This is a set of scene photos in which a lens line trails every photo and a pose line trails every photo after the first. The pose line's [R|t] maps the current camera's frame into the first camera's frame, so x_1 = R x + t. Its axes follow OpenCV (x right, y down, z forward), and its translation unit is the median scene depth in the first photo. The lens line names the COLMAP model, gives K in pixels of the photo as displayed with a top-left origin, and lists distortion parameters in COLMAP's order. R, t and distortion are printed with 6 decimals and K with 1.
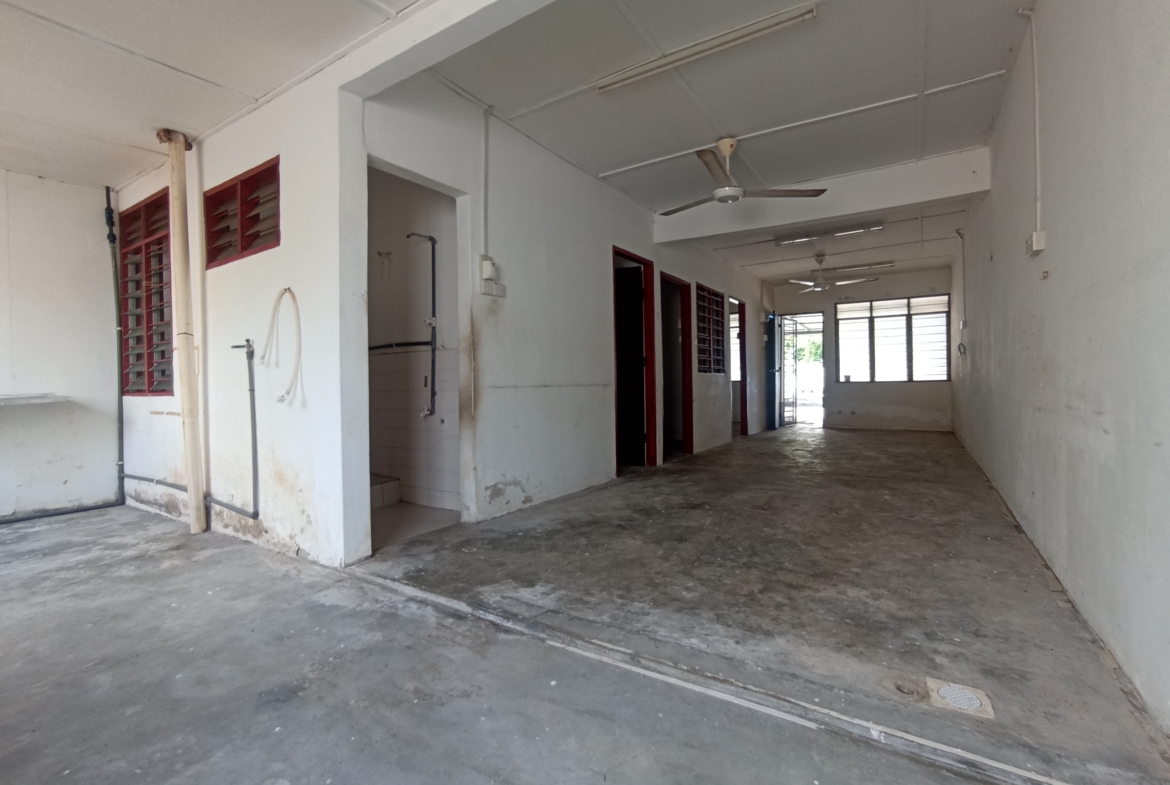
lens RADIAL K [[523.0, 0, 582.1], [0, 523.0, 388.0], [0, 0, 1]] dist [-0.034178, 0.017607]
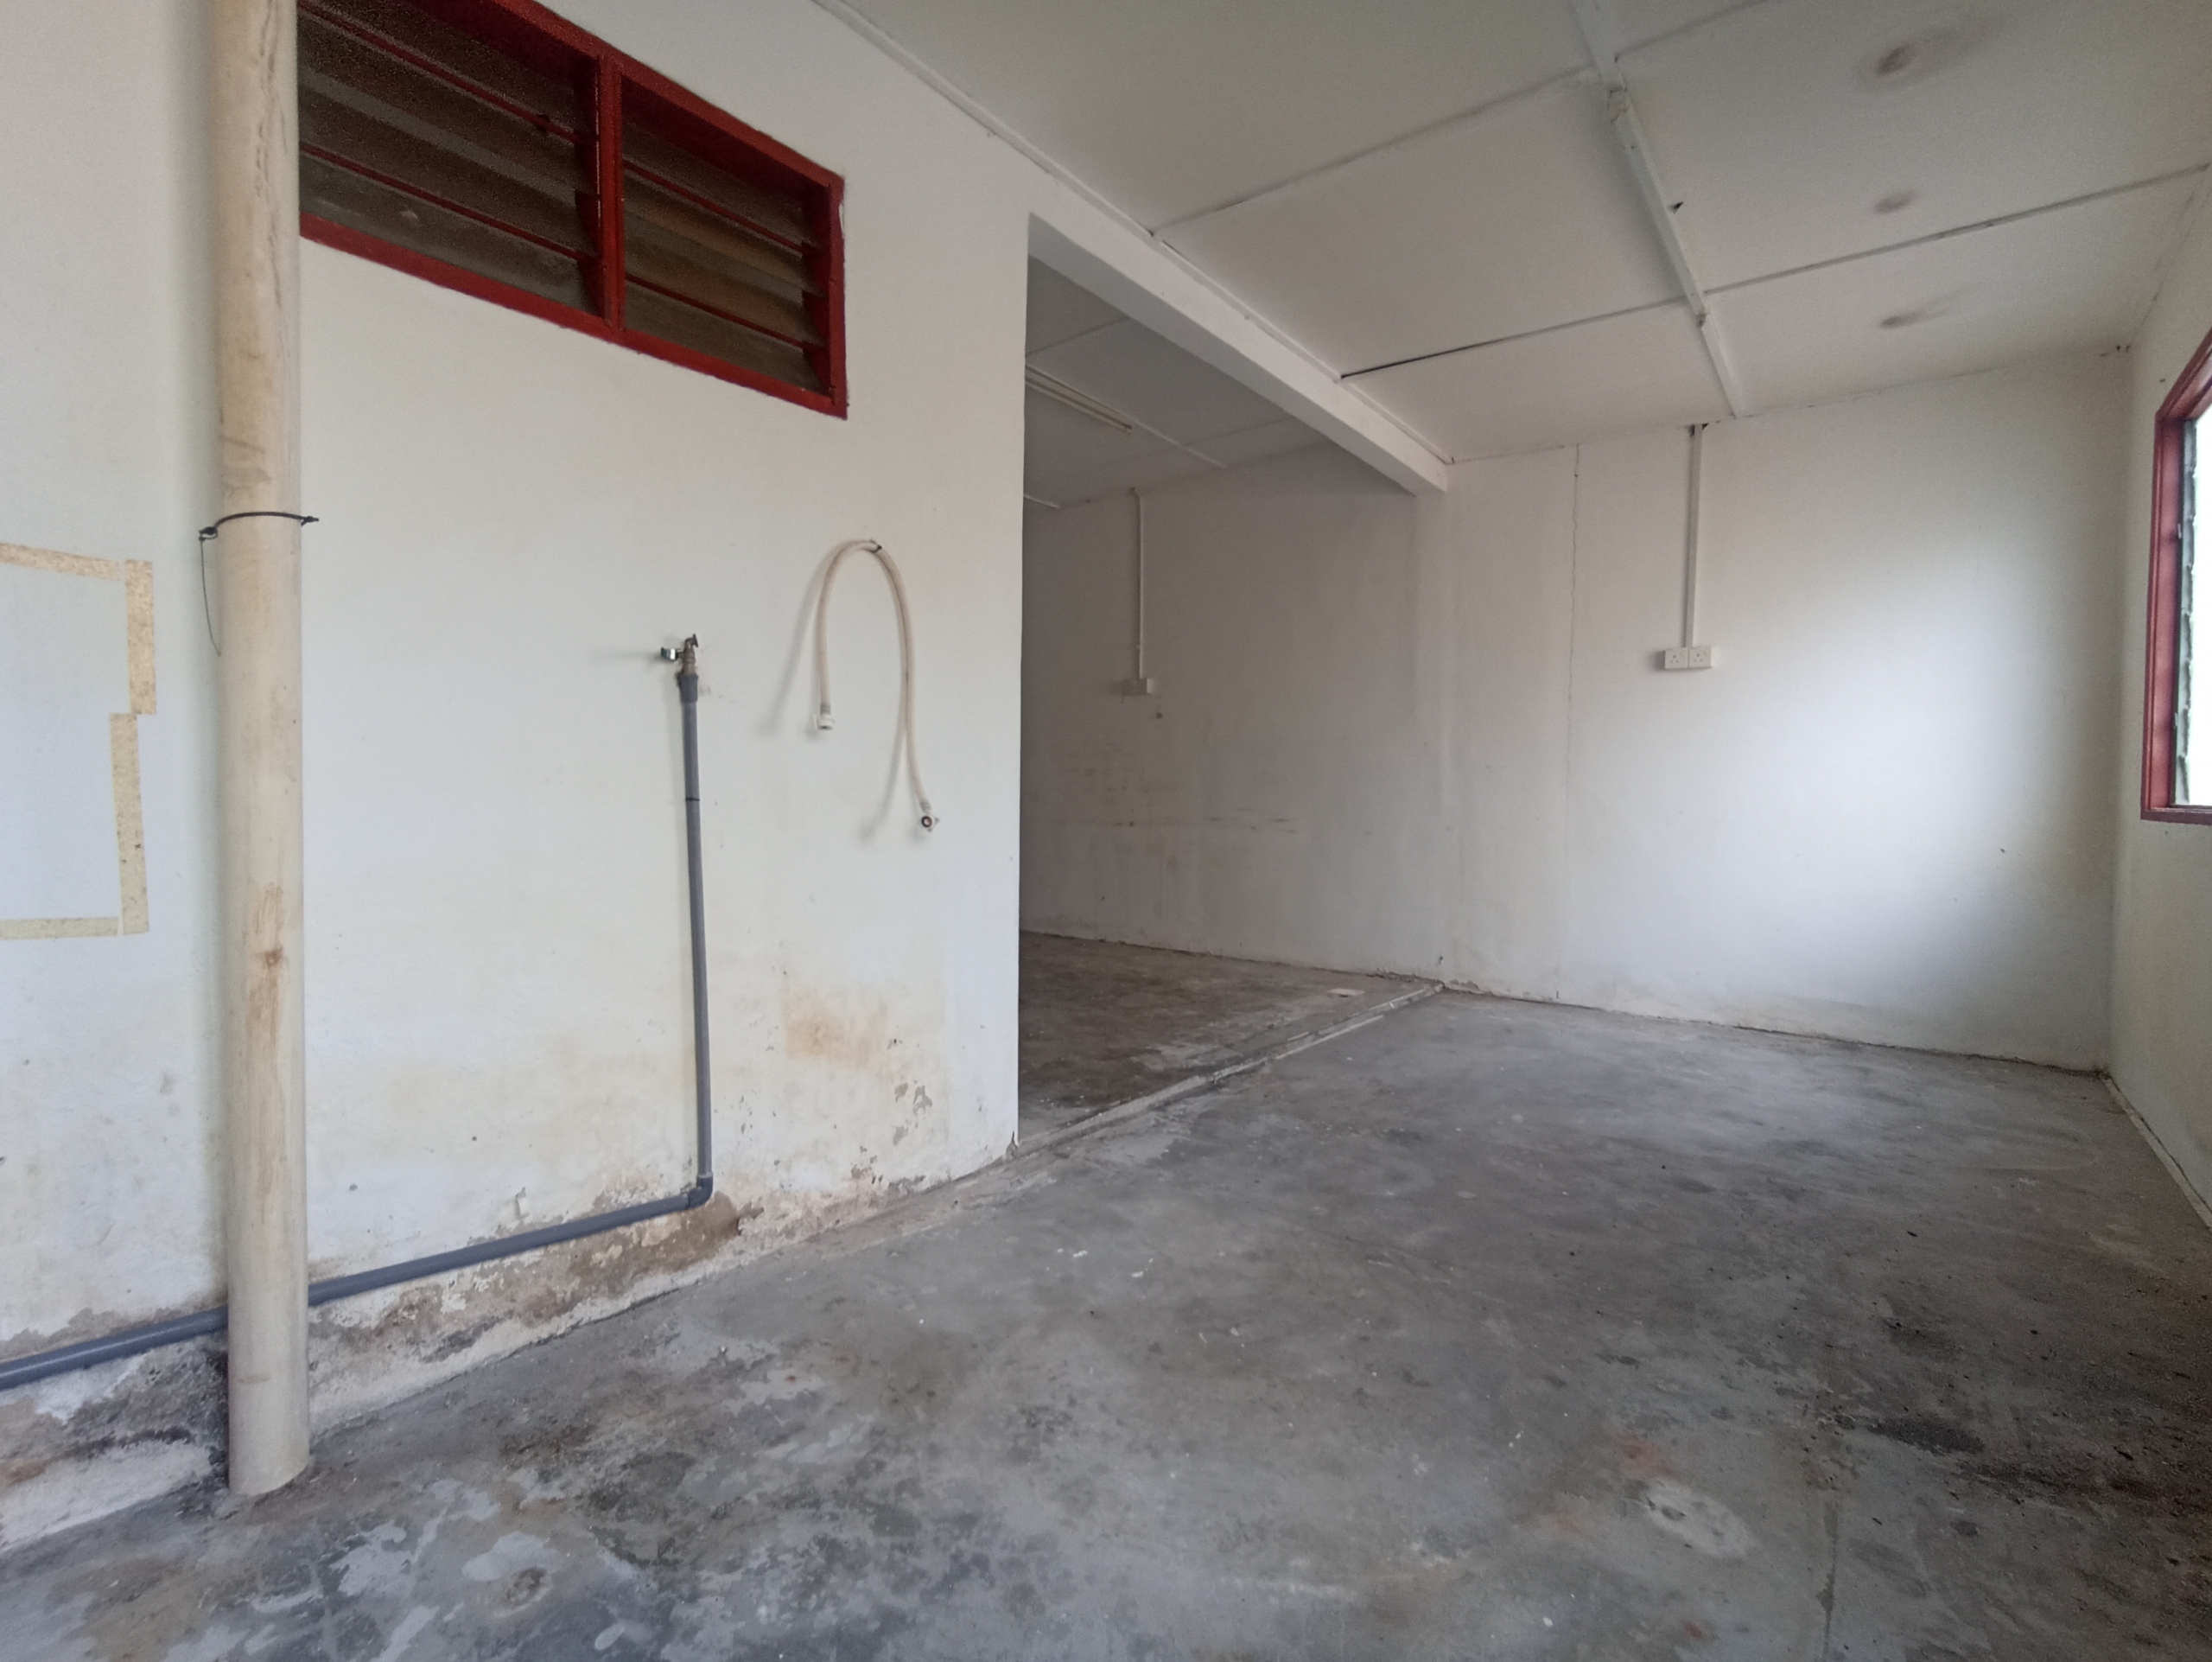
lens RADIAL K [[997.0, 0, 1106.0], [0, 997.0, 831.0], [0, 0, 1]] dist [-0.030746, 0.014347]
pose [[0.105175, -0.016368, 0.994319, -1.425467], [0.000638, 0.999865, 0.016392, 0.016208], [-0.994454, -0.001090, 0.105171, 0.808760]]
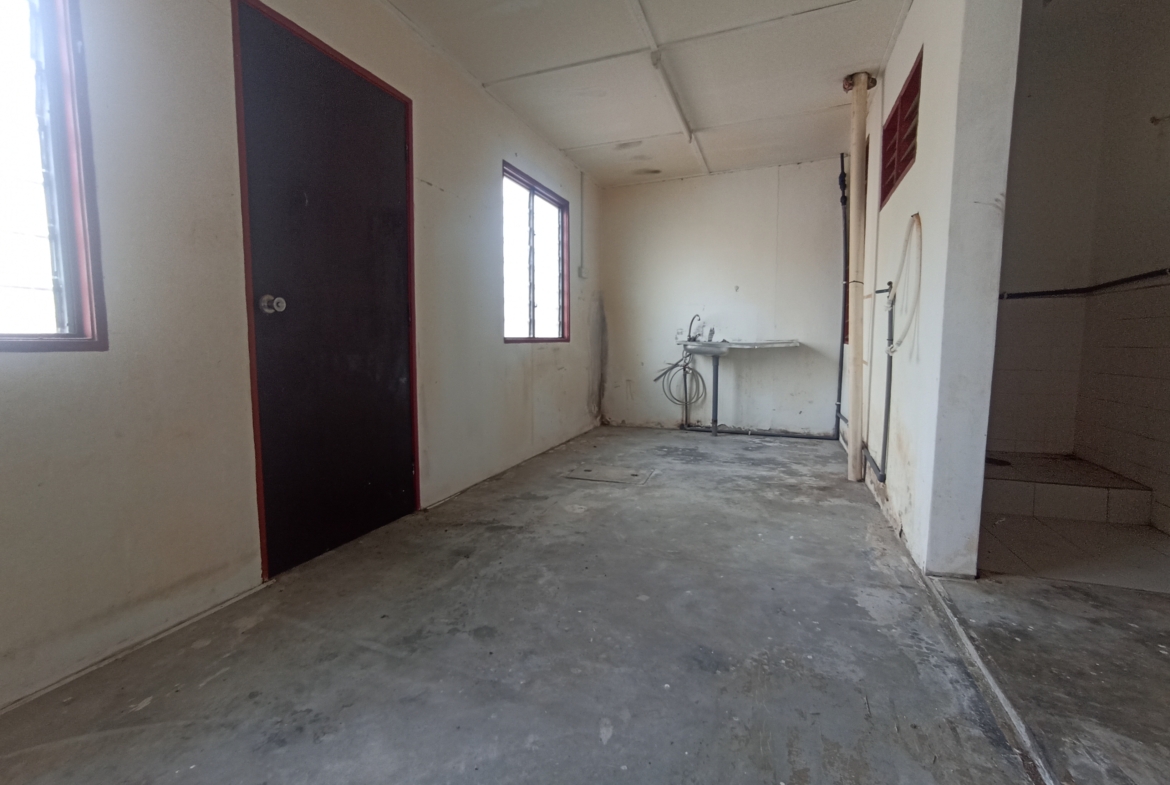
lens RADIAL K [[523.0, 0, 582.1], [0, 523.0, 388.0], [0, 0, 1]] dist [-0.034178, 0.017607]
pose [[0.209748, 0.105435, -0.972054, 0.143941], [-0.014058, 0.994391, 0.104824, 0.001114], [0.977654, -0.008321, 0.210054, 0.347668]]
